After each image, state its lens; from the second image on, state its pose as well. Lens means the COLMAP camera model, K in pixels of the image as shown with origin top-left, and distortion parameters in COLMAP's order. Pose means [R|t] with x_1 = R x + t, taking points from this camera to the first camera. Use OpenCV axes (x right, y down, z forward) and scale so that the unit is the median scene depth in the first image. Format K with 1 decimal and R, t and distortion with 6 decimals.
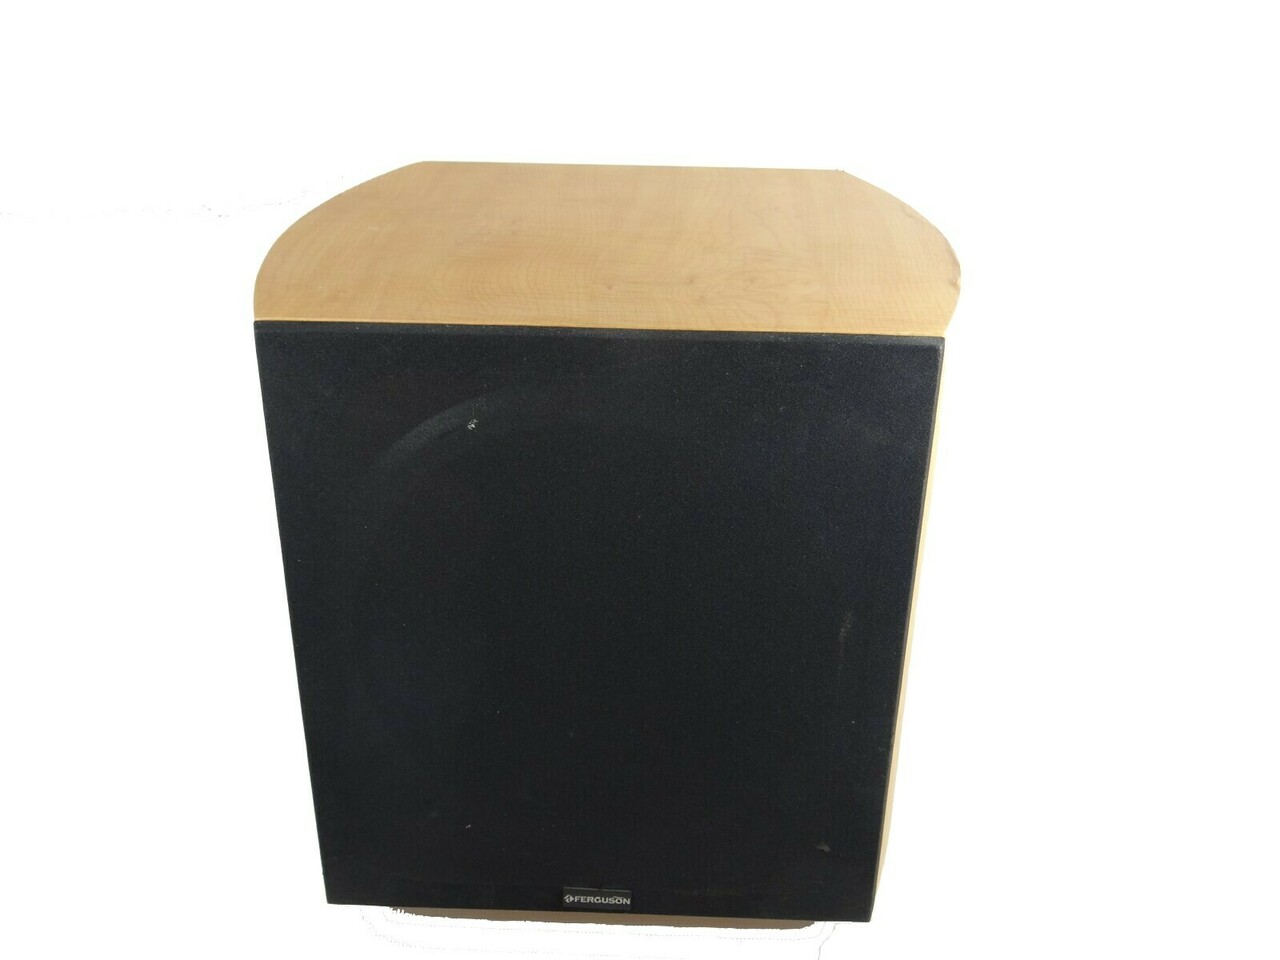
lens RADIAL K [[1203.0, 0, 641.1], [0, 1203.0, 482.8], [0, 0, 1]] dist [-0.018321, 0.000000]
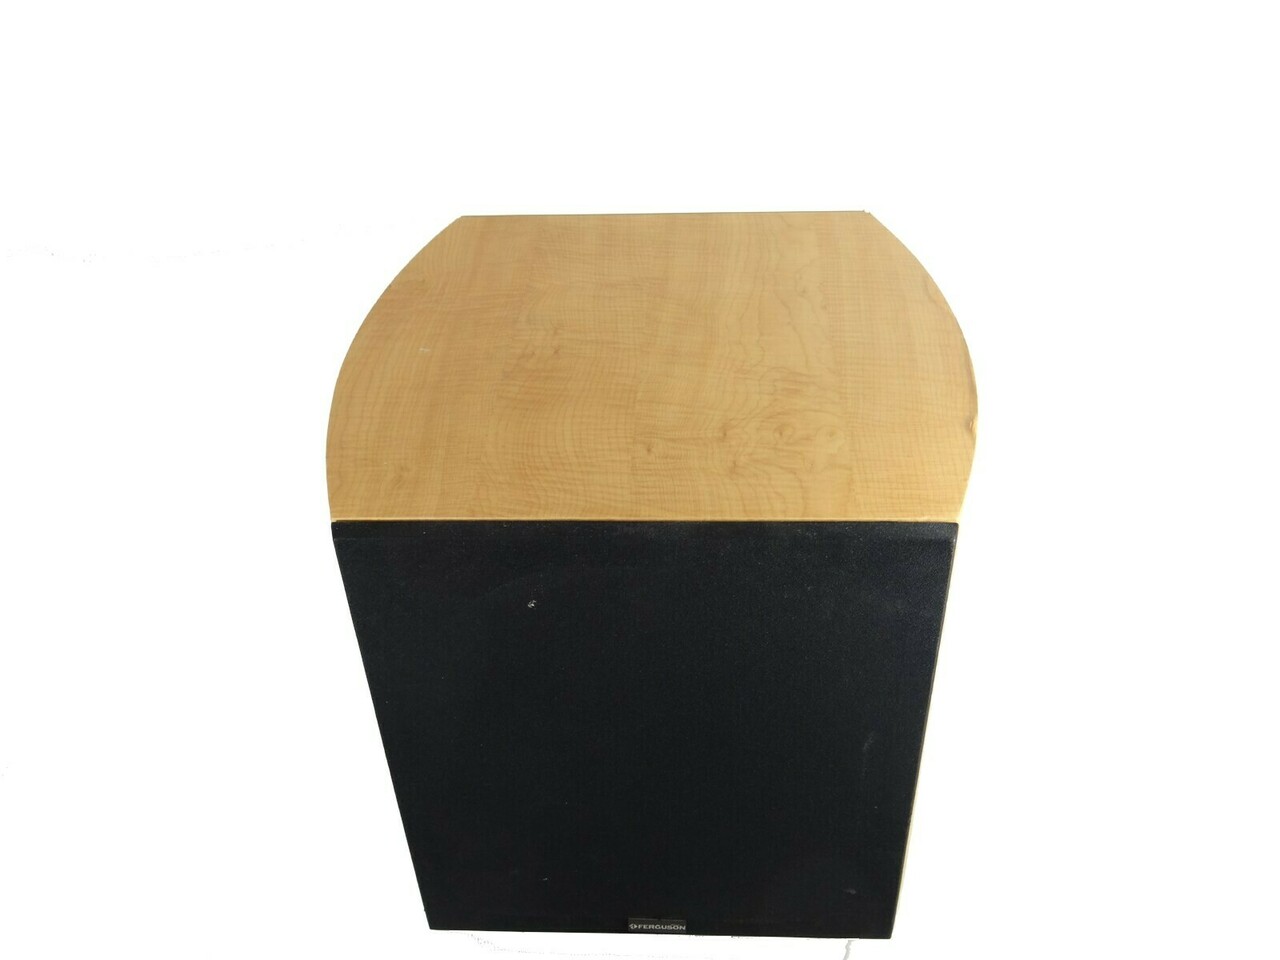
lens RADIAL K [[1152.2, 0, 640.2], [0, 1152.2, 478.9], [0, 0, 1]] dist [-0.023306, -0.000599]
pose [[0.998682, -0.032745, -0.039512, 0.006006], [0.039530, 0.981864, 0.185418, -0.328575], [0.032724, -0.186736, 0.981865, -0.024903]]
